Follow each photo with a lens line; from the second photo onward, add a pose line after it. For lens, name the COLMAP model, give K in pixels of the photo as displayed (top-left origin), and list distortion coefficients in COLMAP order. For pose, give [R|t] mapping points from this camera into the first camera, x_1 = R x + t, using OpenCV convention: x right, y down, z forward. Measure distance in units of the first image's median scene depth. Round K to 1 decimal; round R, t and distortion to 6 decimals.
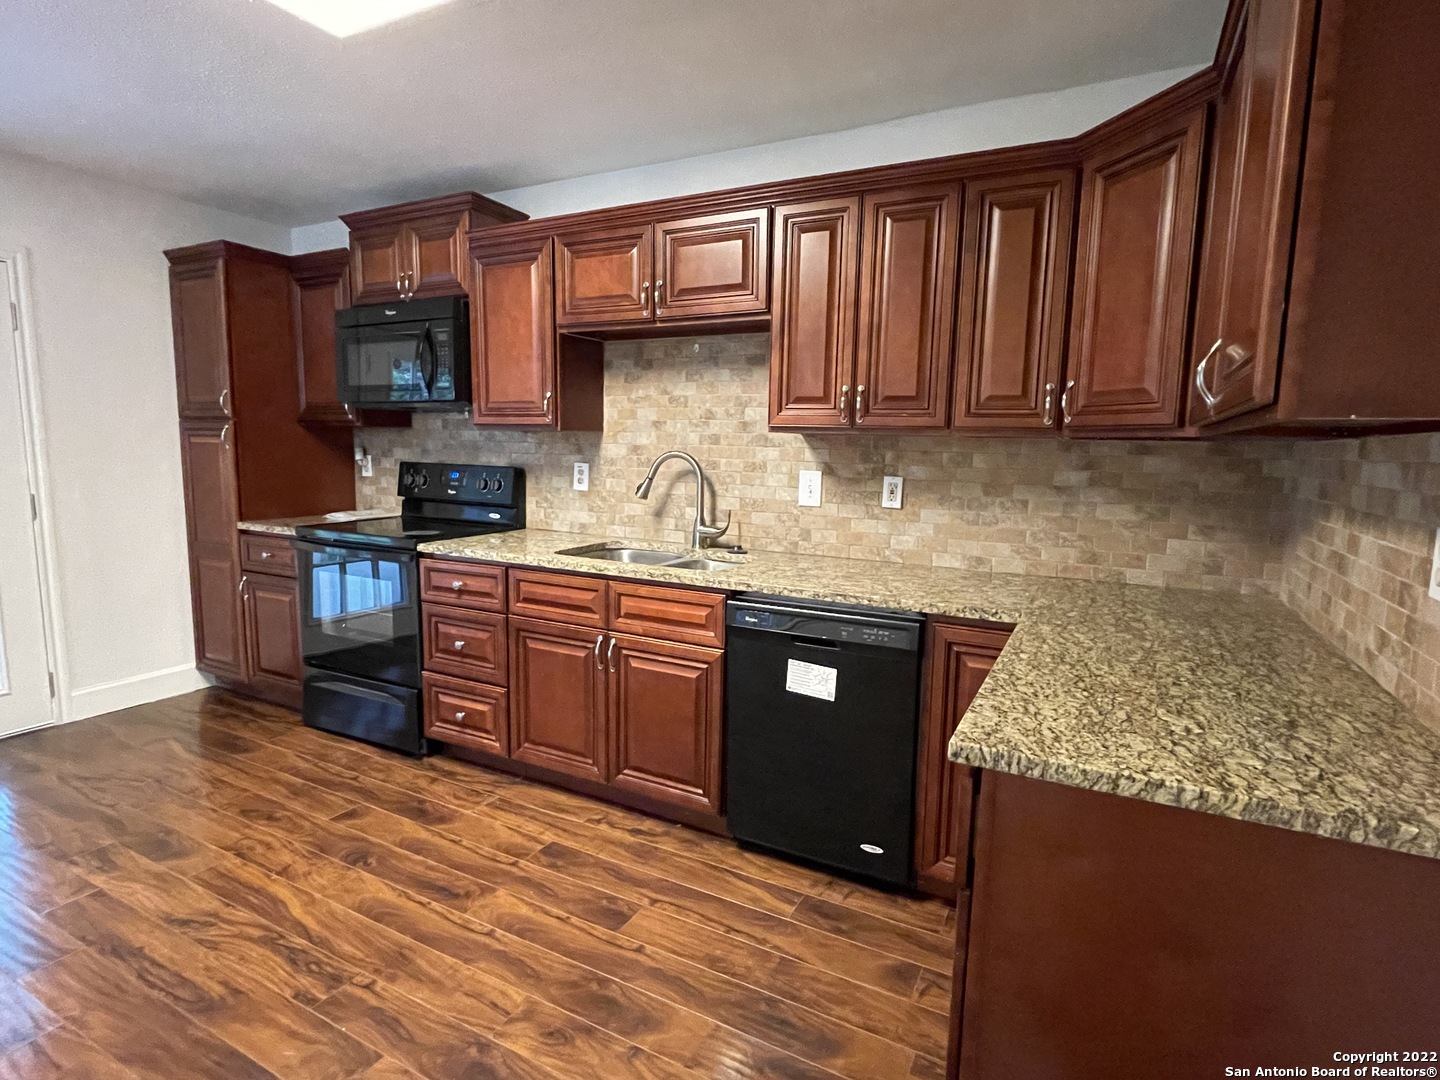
lens RADIAL K [[748.9, 0, 723.2], [0, 748.9, 538.6], [0, 0, 1]] dist [-0.000234, -0.002528]
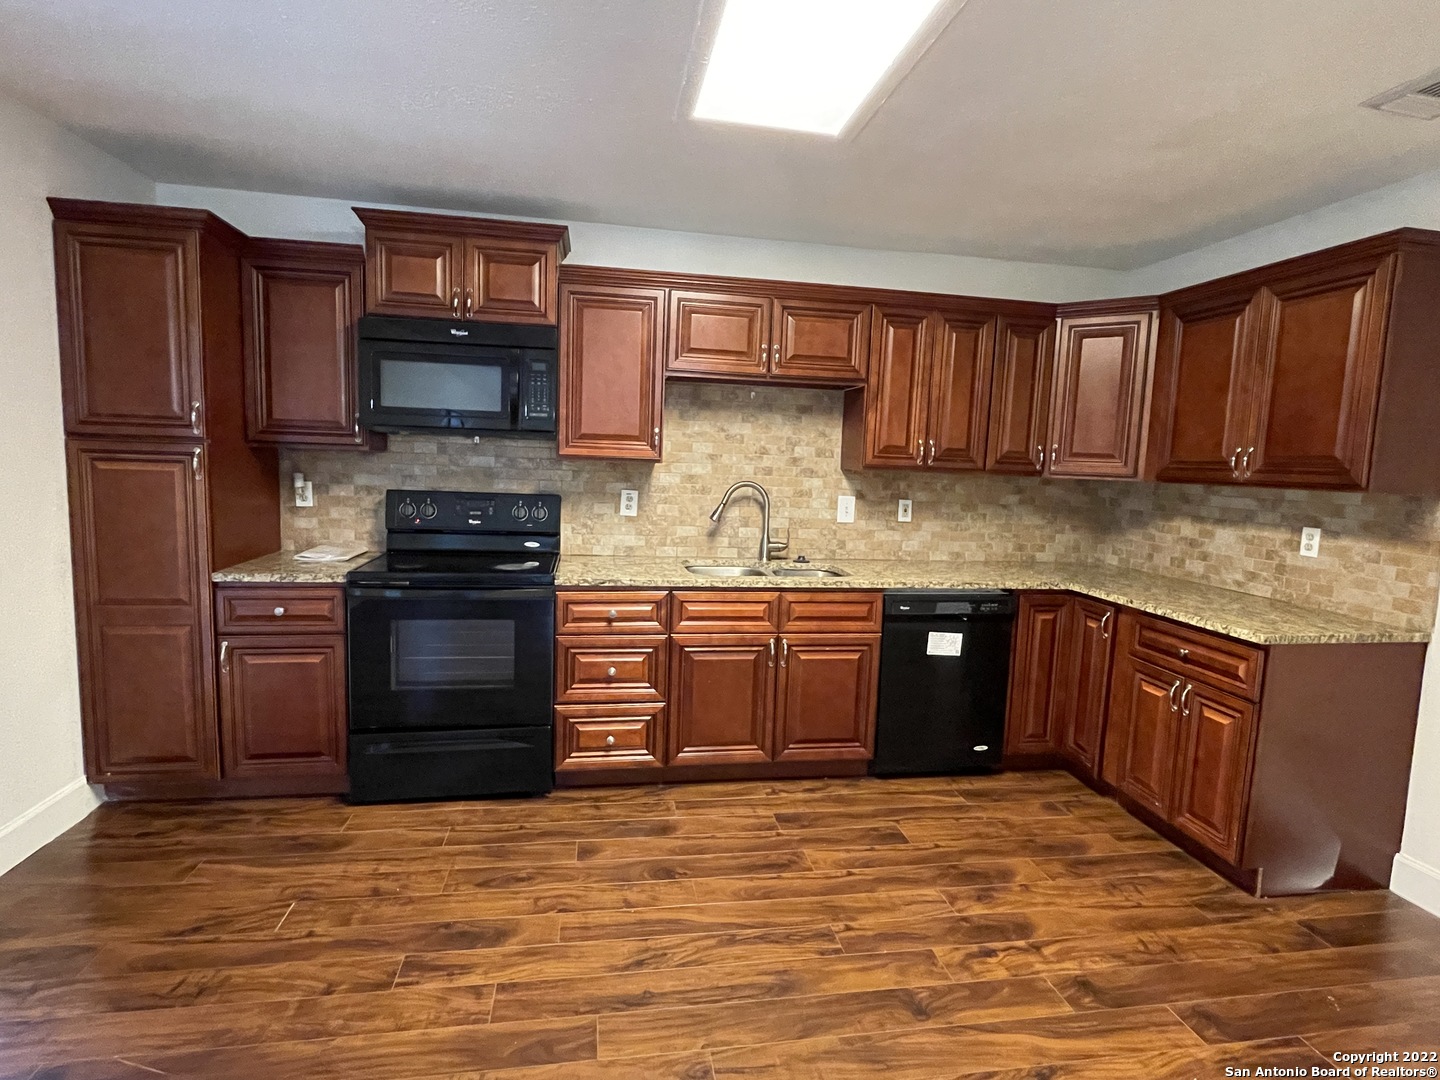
lens RADIAL K [[748.9, 0, 723.2], [0, 748.9, 538.6], [0, 0, 1]] dist [-0.000234, -0.002528]
pose [[0.793180, -0.057989, 0.606220, -0.874154], [0.055169, 0.998205, 0.023302, -0.058821], [-0.606483, 0.014962, 0.794955, 0.079801]]
